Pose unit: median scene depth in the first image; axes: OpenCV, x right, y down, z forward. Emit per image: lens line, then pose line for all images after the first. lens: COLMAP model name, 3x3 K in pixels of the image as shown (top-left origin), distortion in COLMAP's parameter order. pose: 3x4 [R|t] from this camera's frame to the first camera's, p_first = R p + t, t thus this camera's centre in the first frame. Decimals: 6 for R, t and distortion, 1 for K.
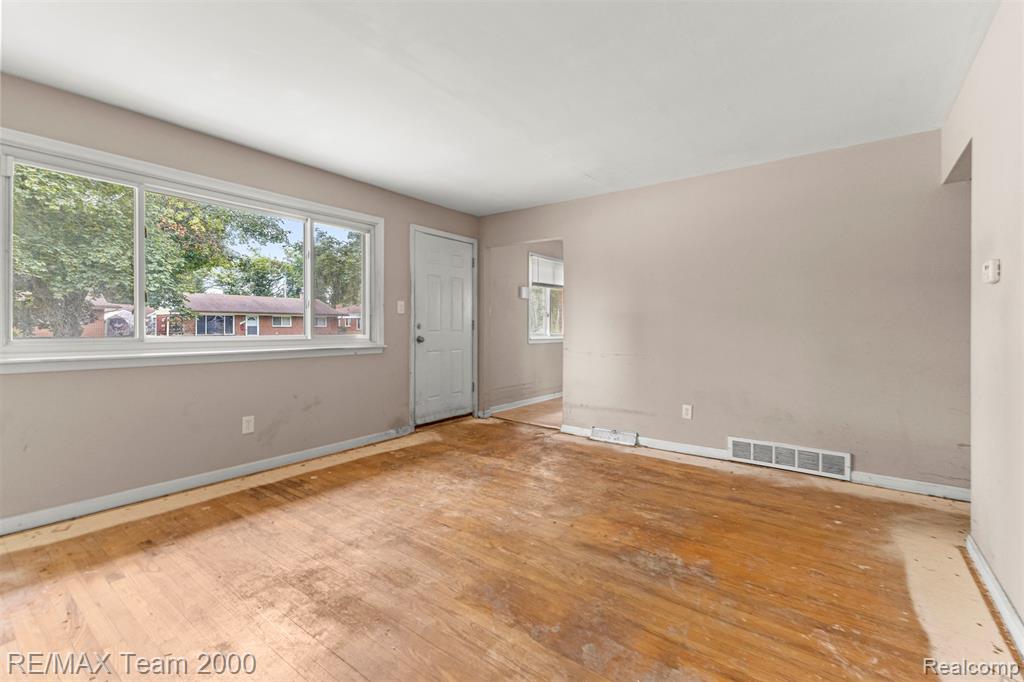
lens RADIAL K [[445.7, 0, 515.0], [0, 445.7, 329.9], [0, 0, 1]] dist [0.006615, 0.000433]
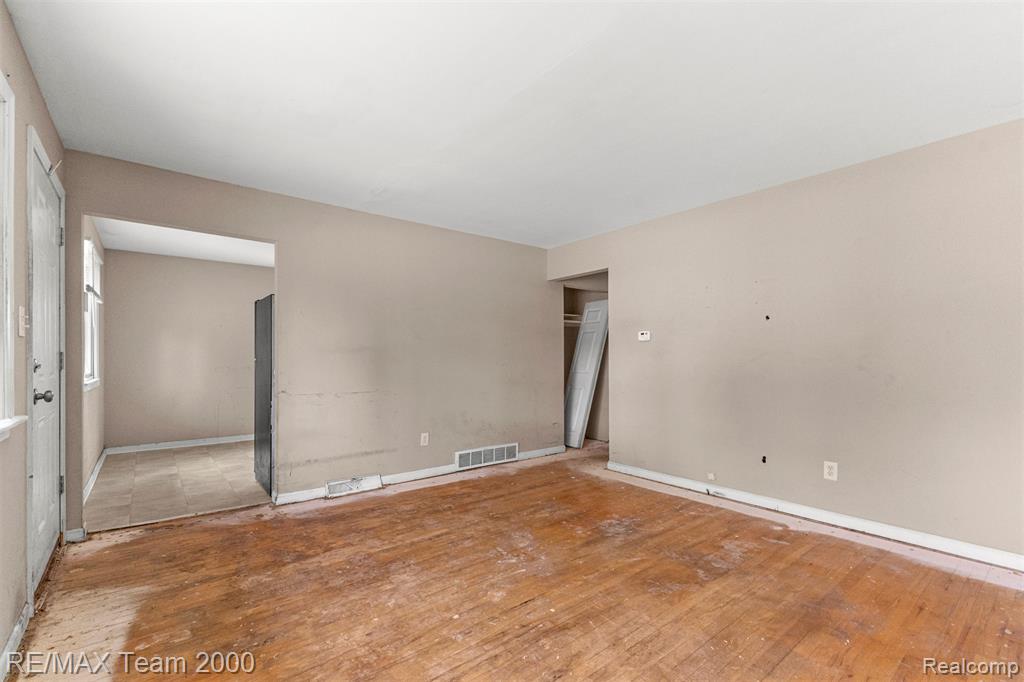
lens RADIAL K [[445.7, 0, 514.0], [0, 445.7, 347.5], [0, 0, 1]] dist [0.006615, 0.000433]
pose [[0.248483, 0.019995, 0.968430, -0.767015], [0.010078, 0.999679, -0.023226, -0.017925], [-0.968584, 0.015531, 0.248202, 0.626381]]
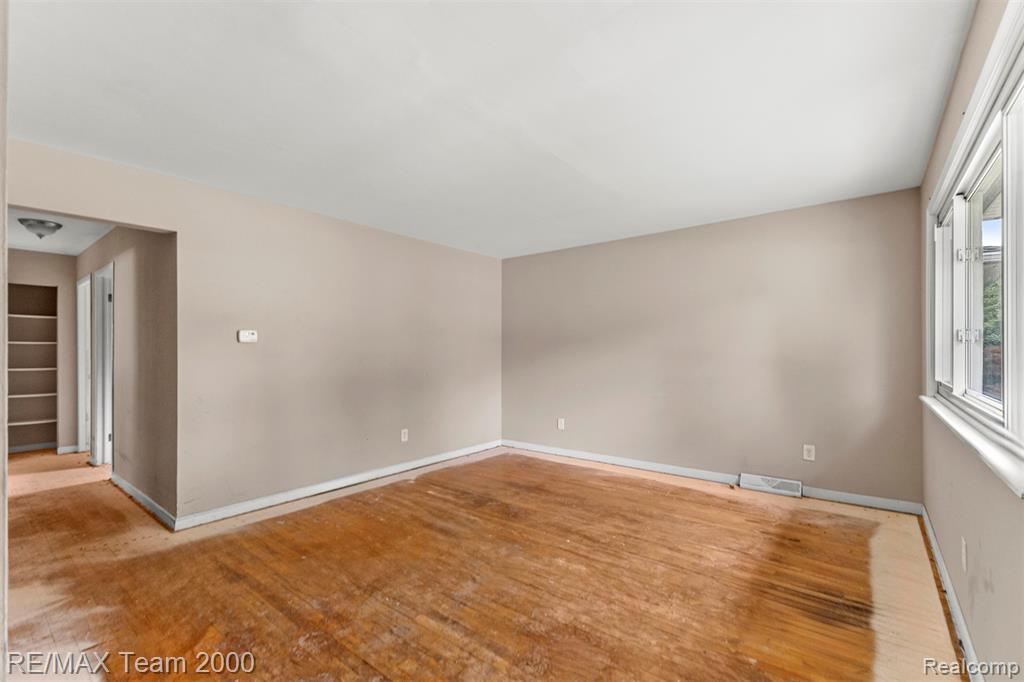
lens RADIAL K [[445.7, 0, 517.9], [0, 445.7, 346.5], [0, 0, 1]] dist [0.006615, 0.000433]
pose [[-0.999714, 0.002523, 0.023799, -0.052757], [0.002482, 0.999995, -0.001750, -0.049152], [-0.023804, -0.001690, -0.999715, 1.637465]]
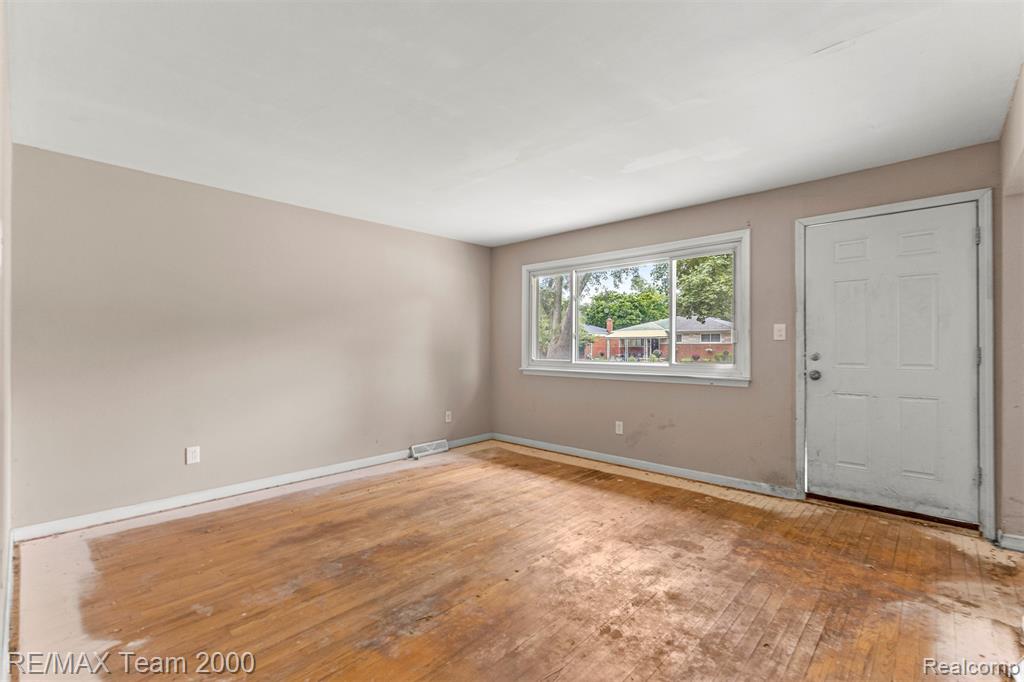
lens RADIAL K [[445.7, 0, 510.8], [0, 445.7, 348.5], [0, 0, 1]] dist [0.006615, 0.000433]
pose [[-0.112254, 0.004232, -0.993670, 0.802999], [-0.007287, 0.999961, 0.005082, -0.031688], [0.993653, 0.007812, -0.112219, 0.858926]]
